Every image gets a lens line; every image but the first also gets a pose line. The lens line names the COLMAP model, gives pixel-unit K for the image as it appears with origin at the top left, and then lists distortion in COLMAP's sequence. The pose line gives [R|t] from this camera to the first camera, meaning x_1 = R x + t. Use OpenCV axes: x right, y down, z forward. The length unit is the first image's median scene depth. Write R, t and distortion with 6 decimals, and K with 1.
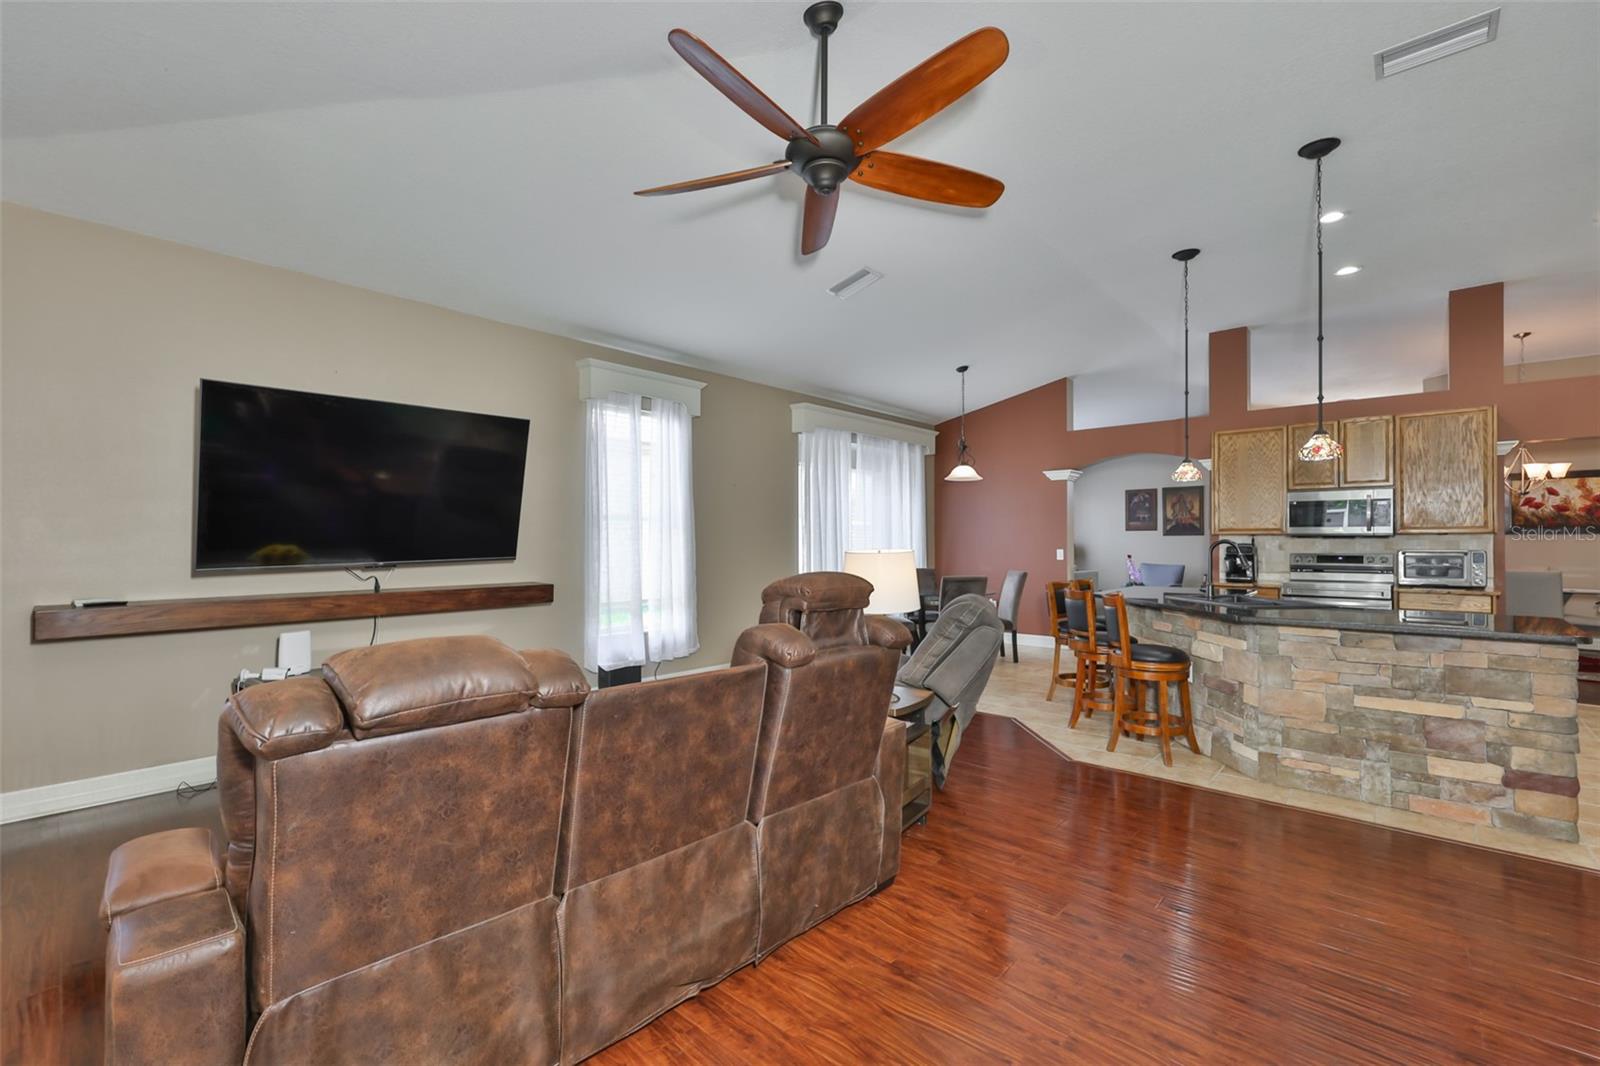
lens RADIAL K [[672.5, 0, 800.6], [0, 672.5, 530.2], [0, 0, 1]] dist [-0.002574, -0.000510]
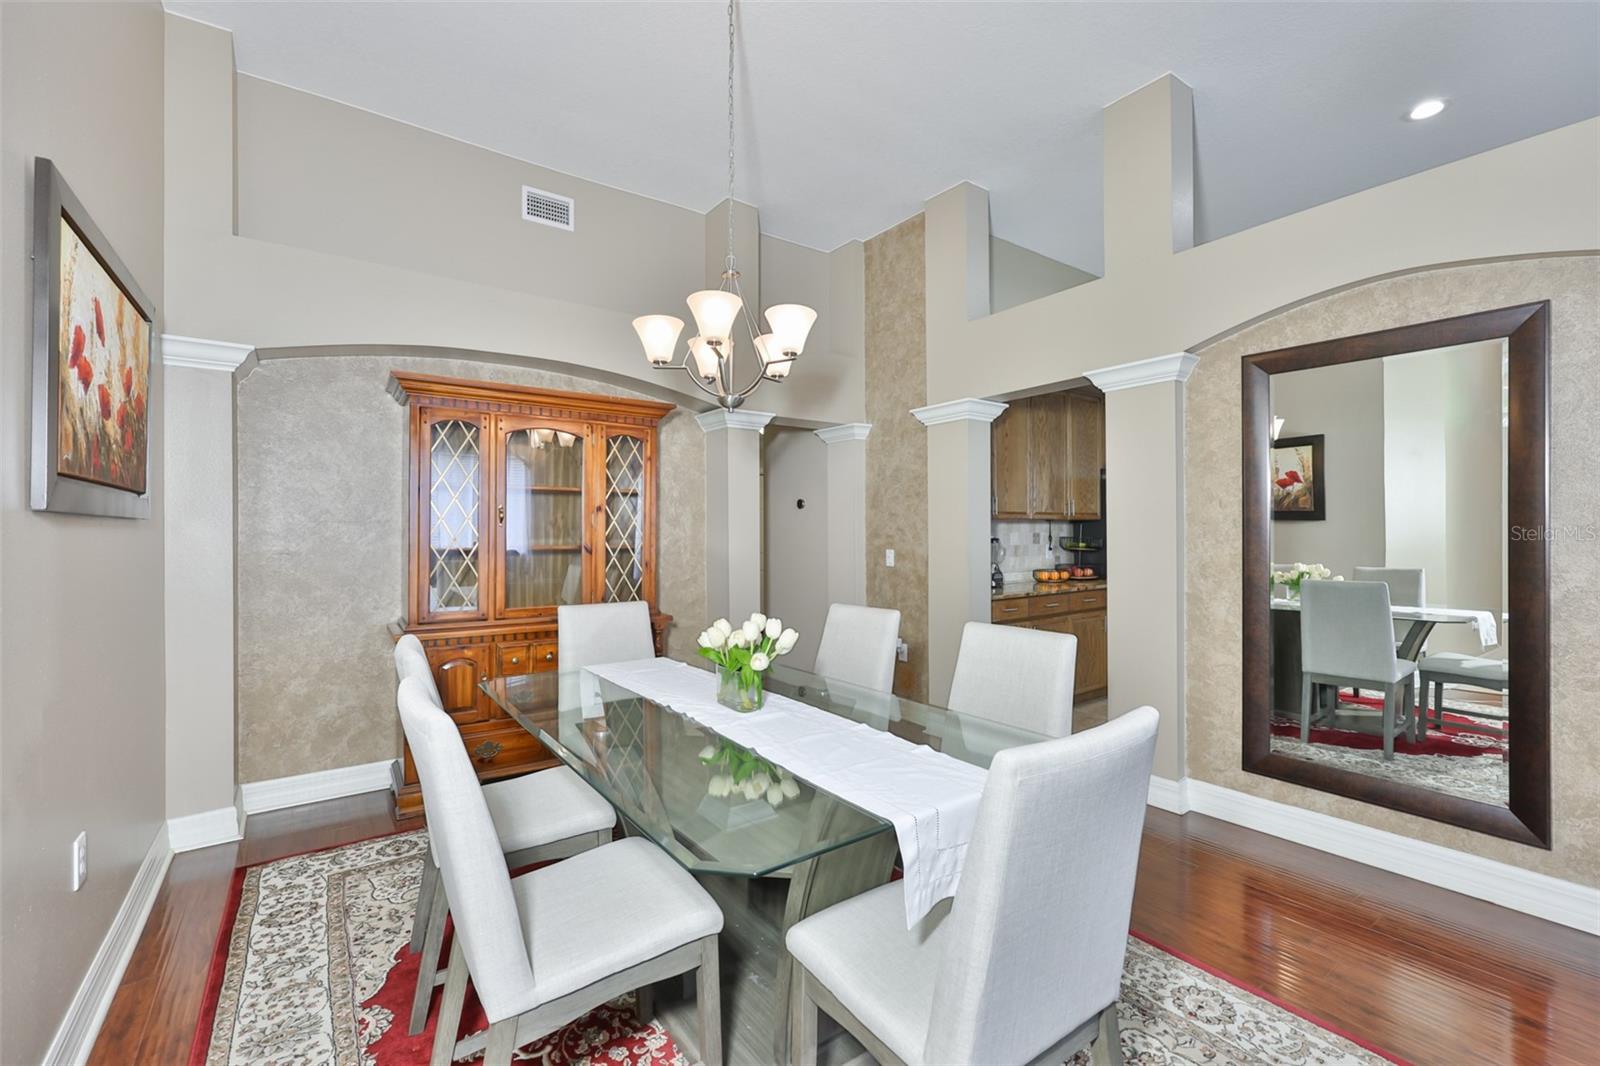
lens RADIAL K [[672.5, 0, 800.6], [0, 672.5, 530.2], [0, 0, 1]] dist [-0.002574, -0.000510]
pose [[-0.979734, 0.004306, 0.200256, 1.035833], [0.001212, 0.999878, -0.015568, 0.017923], [-0.200299, -0.015009, -0.979620, 1.421358]]
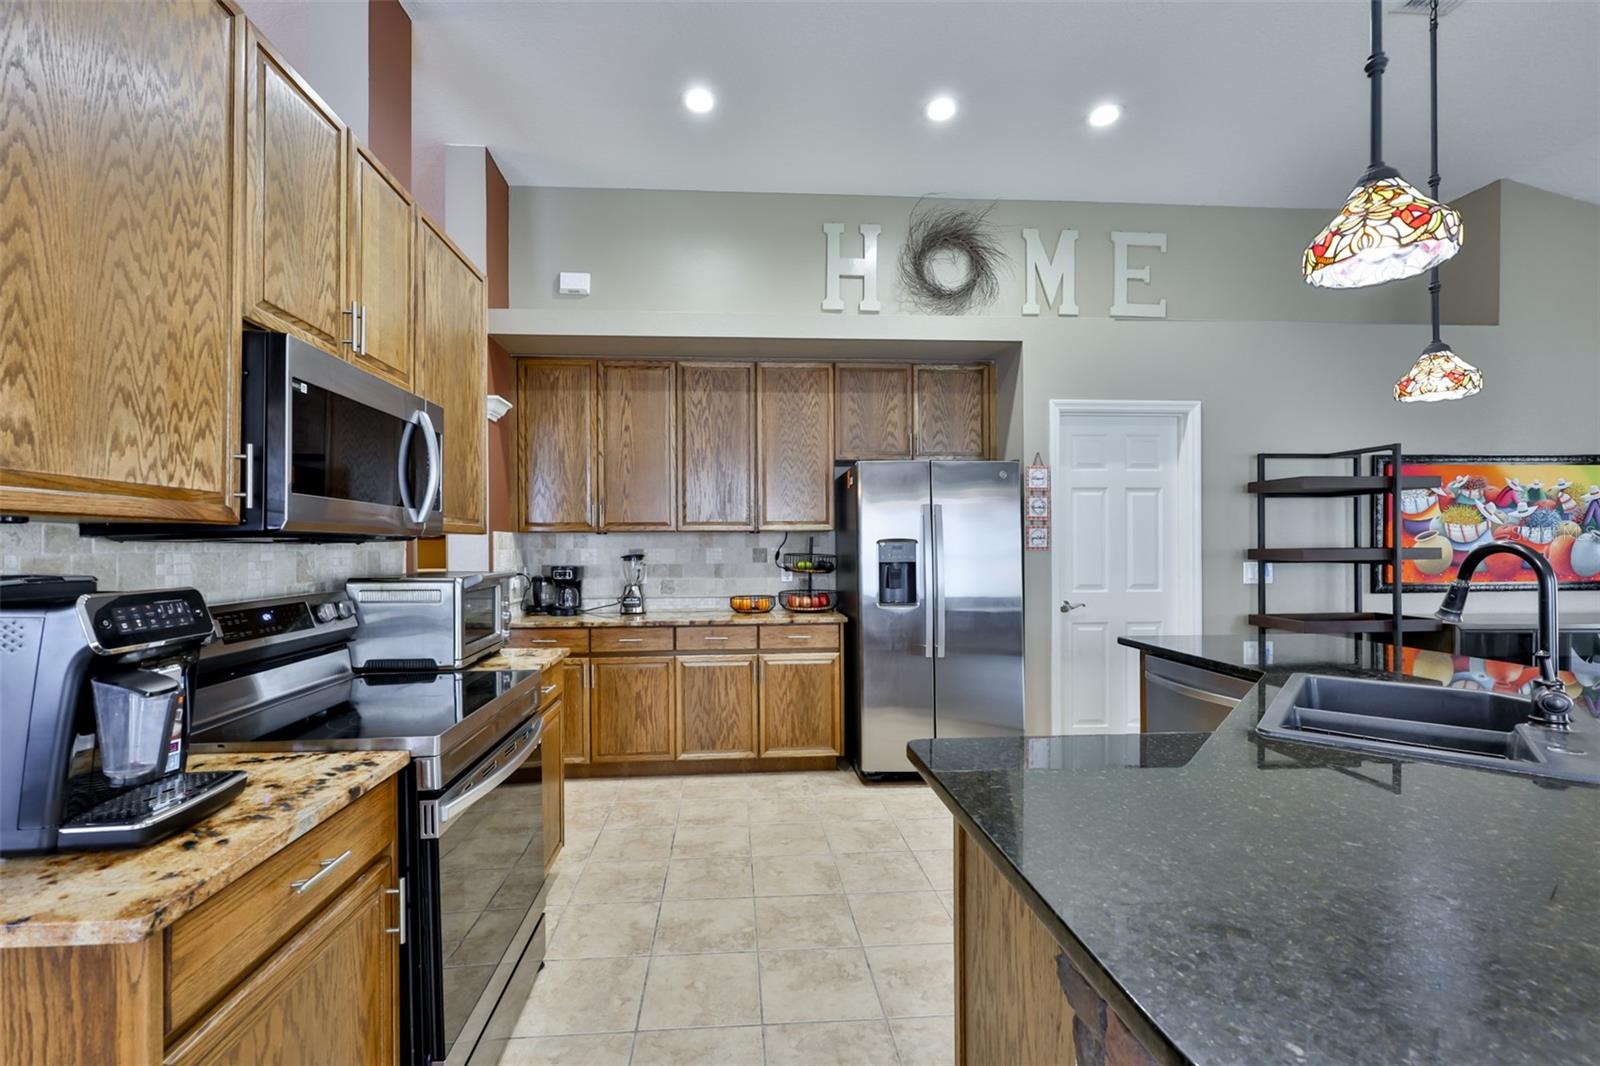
lens RADIAL K [[686.3, 0, 777.0], [0, 686.3, 544.4], [0, 0, 1]] dist [0.000190, 0.000066]
pose [[-0.722936, 0.005533, 0.690893, 0.433804], [-0.005057, 0.999899, -0.013299, 0.013754], [-0.690897, -0.013108, -0.722835, 0.994334]]
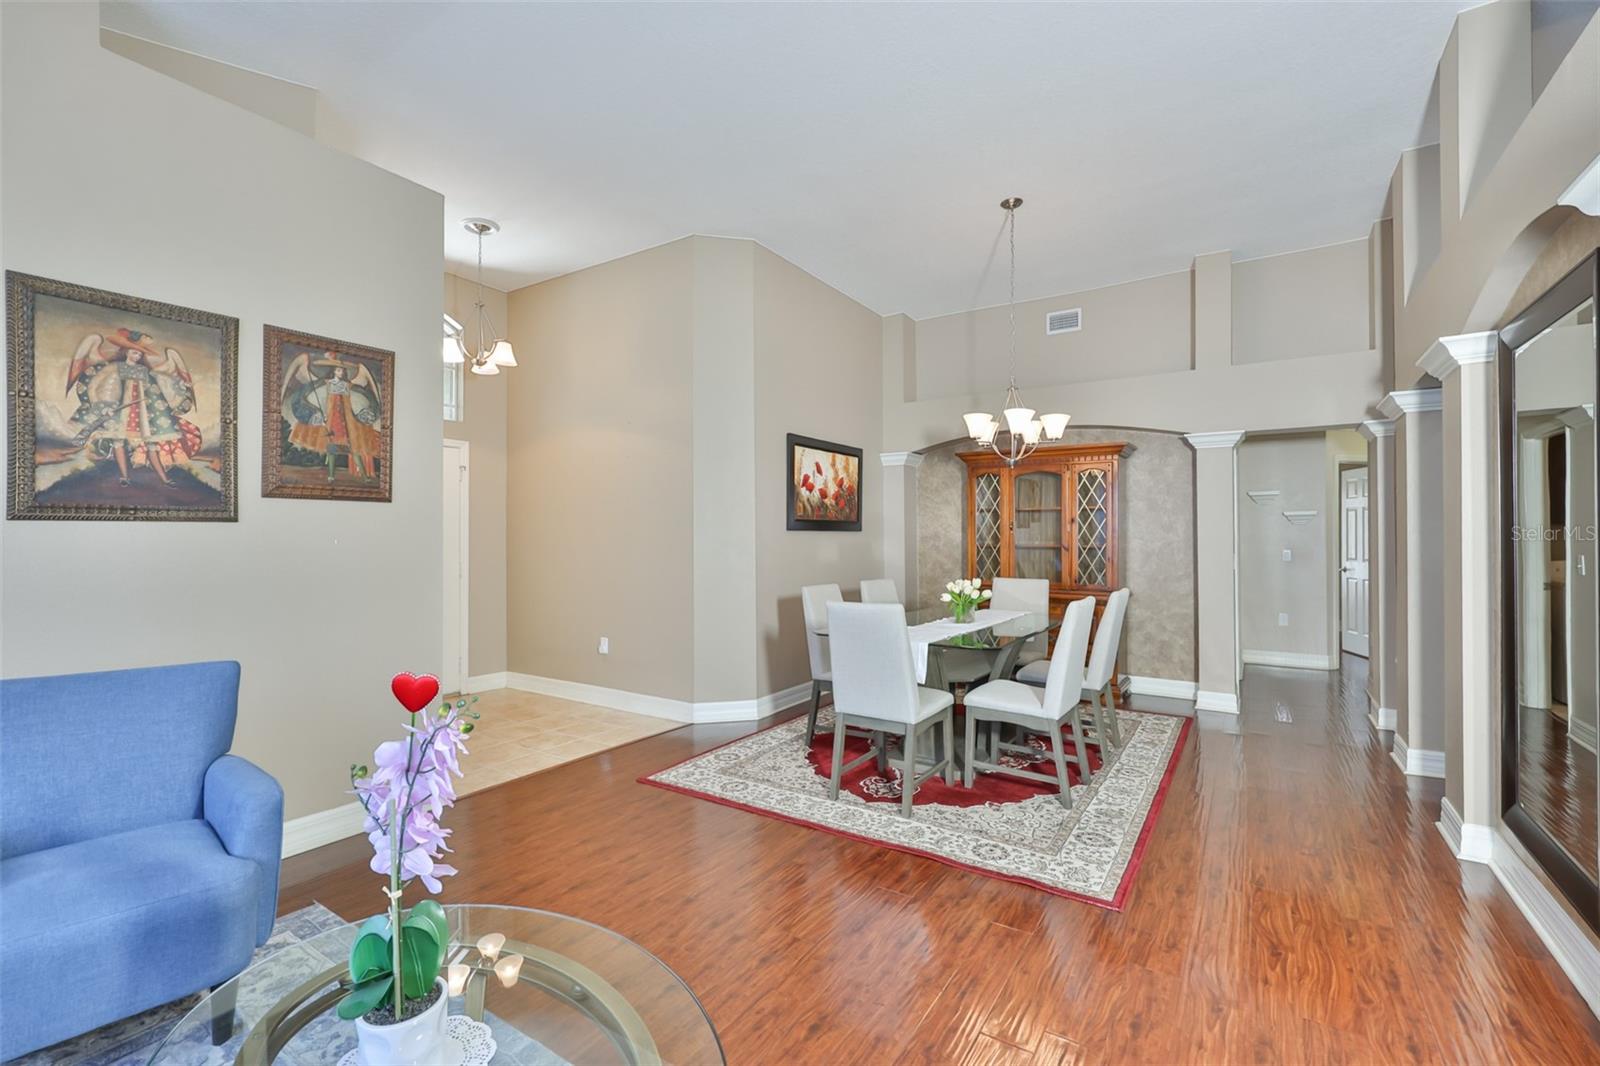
lens RADIAL K [[684.7, 0, 811.3], [0, 684.7, 531.8], [0, 0, 1]] dist [-0.002282, -0.000263]
pose [[-0.169858, 0.007906, 0.985437, 0.524643], [-0.012332, 0.999872, -0.010148, 0.017603], [-0.985391, -0.013876, -0.169739, 1.368941]]
